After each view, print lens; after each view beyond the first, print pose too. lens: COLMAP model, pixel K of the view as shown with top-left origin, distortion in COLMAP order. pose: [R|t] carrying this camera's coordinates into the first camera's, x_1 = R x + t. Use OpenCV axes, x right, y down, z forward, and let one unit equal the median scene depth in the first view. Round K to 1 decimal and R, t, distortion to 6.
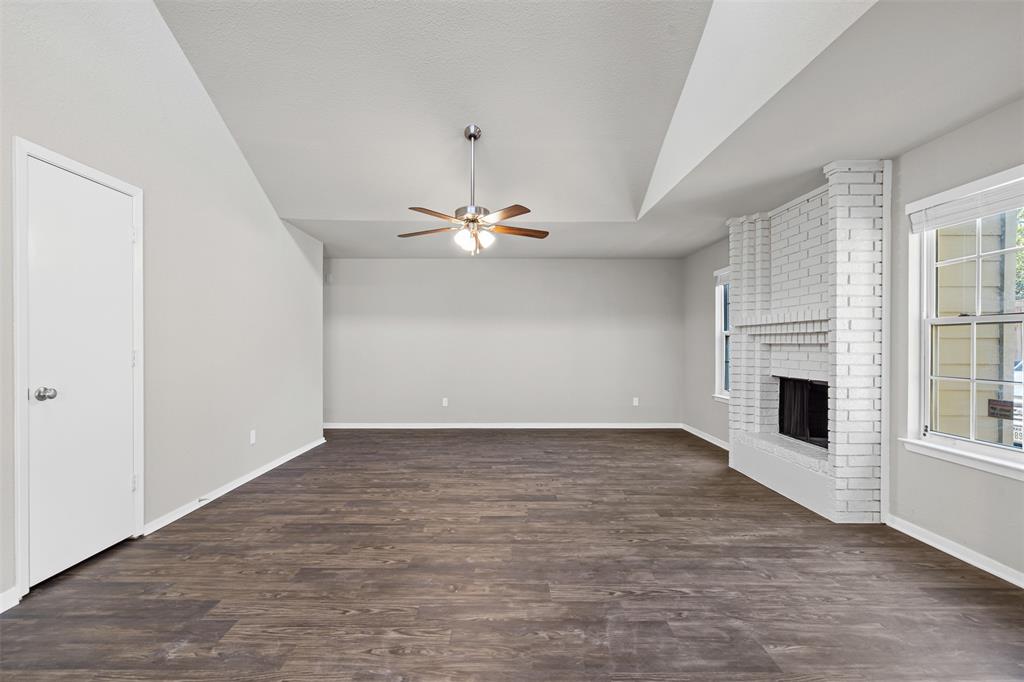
lens RADIAL K [[468.4, 0, 509.2], [0, 468.4, 343.6], [0, 0, 1]] dist [-0.004855, 0.002847]
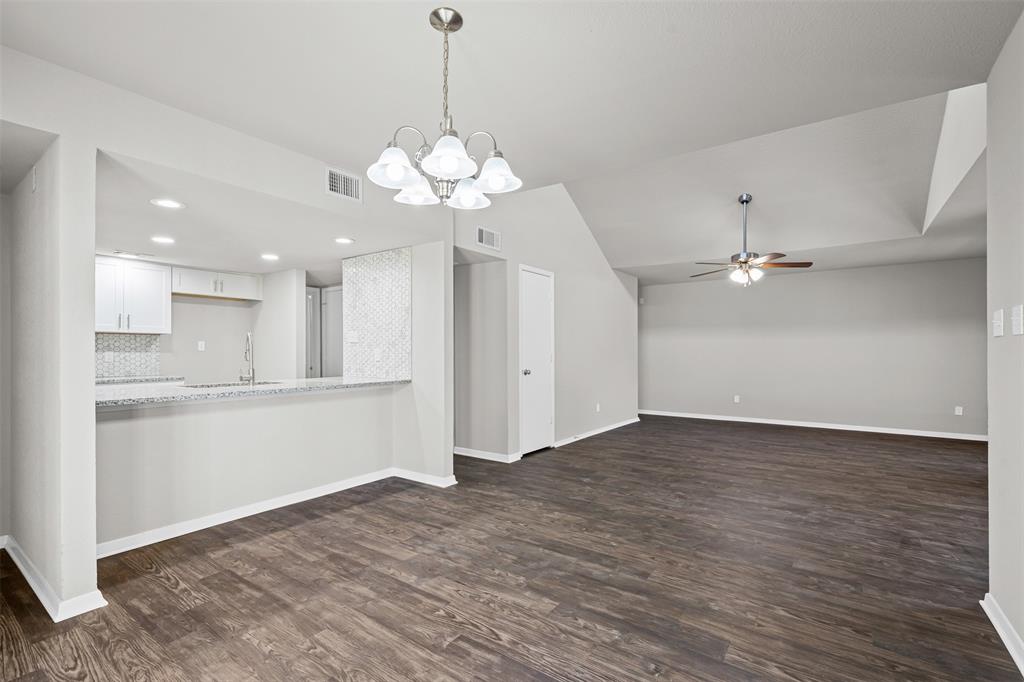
lens RADIAL K [[468.4, 0, 501.9], [0, 468.4, 349.9], [0, 0, 1]] dist [-0.004855, 0.002847]
pose [[0.799150, -0.003240, -0.601123, 0.189198], [0.002346, 0.999995, -0.002271, 0.001730], [0.601127, 0.000405, 0.799154, -0.581442]]
